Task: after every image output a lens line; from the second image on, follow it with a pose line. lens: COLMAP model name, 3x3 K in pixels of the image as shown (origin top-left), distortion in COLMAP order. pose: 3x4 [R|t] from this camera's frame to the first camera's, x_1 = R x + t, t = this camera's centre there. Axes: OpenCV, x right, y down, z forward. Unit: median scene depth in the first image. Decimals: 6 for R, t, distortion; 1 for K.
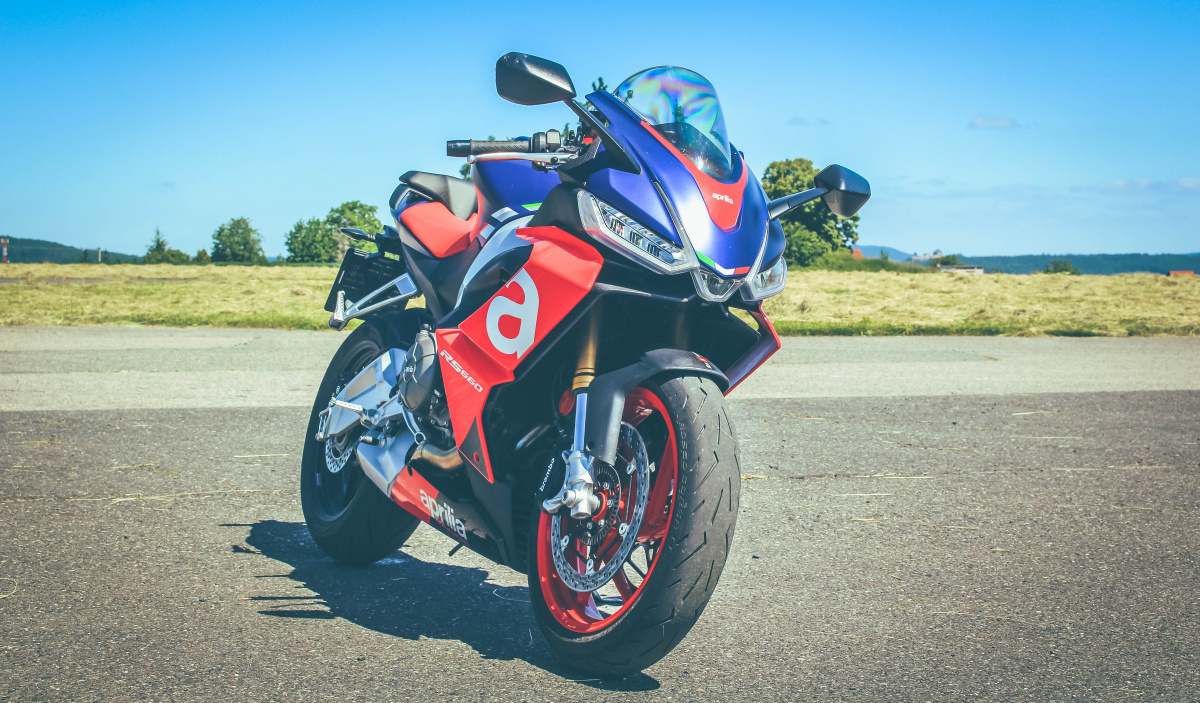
lens RADIAL K [[2112.6, 0, 595.0], [0, 2112.6, 344.4], [0, 0, 1]] dist [-0.011170, 0.000000]
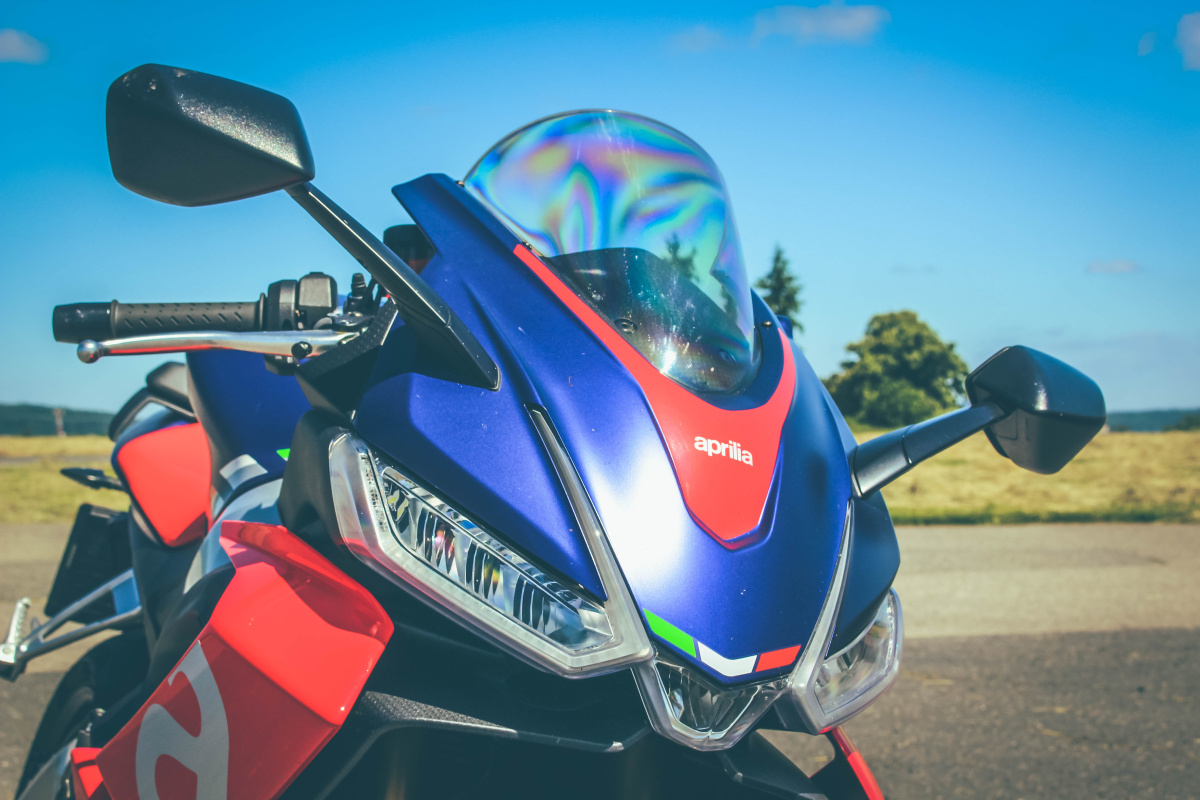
lens RADIAL K [[2019.8, 0, 601.2], [0, 2019.8, 397.1], [0, 0, 1]] dist [-0.014344, 0.000000]
pose [[0.998500, -0.016023, -0.052349, 0.054955], [0.013603, 0.998837, -0.046263, -0.059467], [0.053030, 0.045482, 0.997557, 0.620011]]
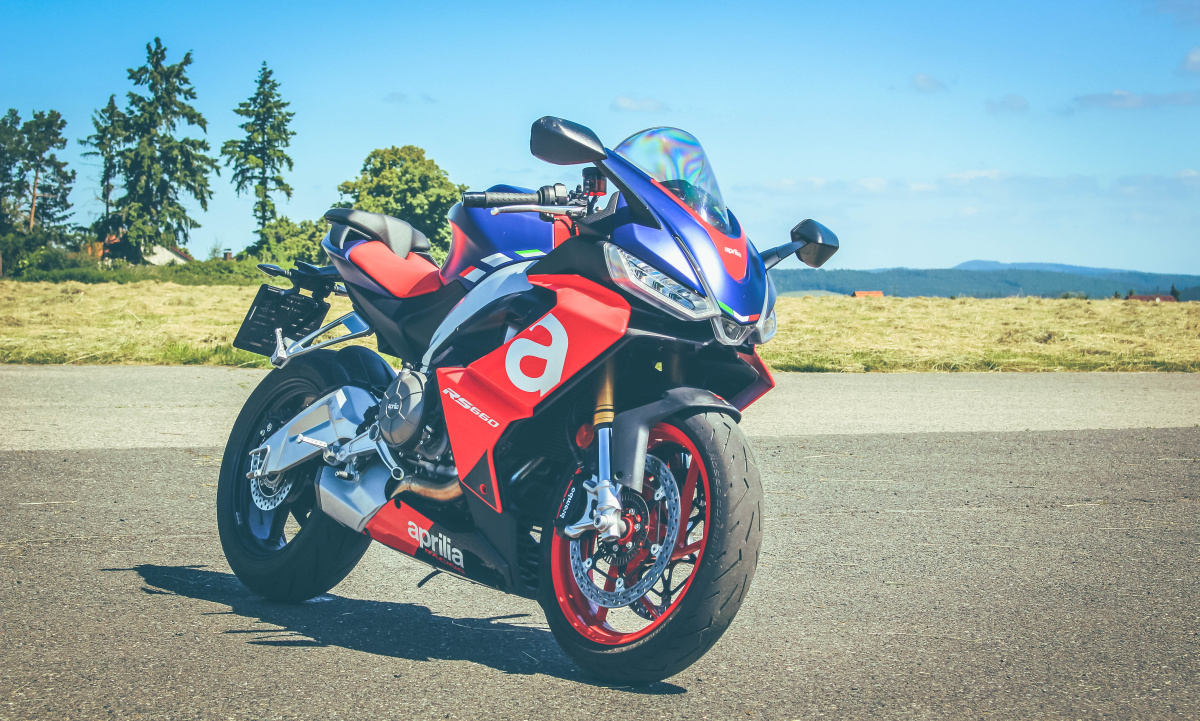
lens RADIAL K [[2895.4, 0, 603.3], [0, 2895.4, 367.7], [0, 0, 1]] dist [0.069232, 0.000000]
pose [[0.978480, 0.003087, 0.206321, -0.303829], [-0.002341, 0.999990, -0.003858, -0.002154], [-0.206331, 0.003292, 0.978477, -0.450272]]
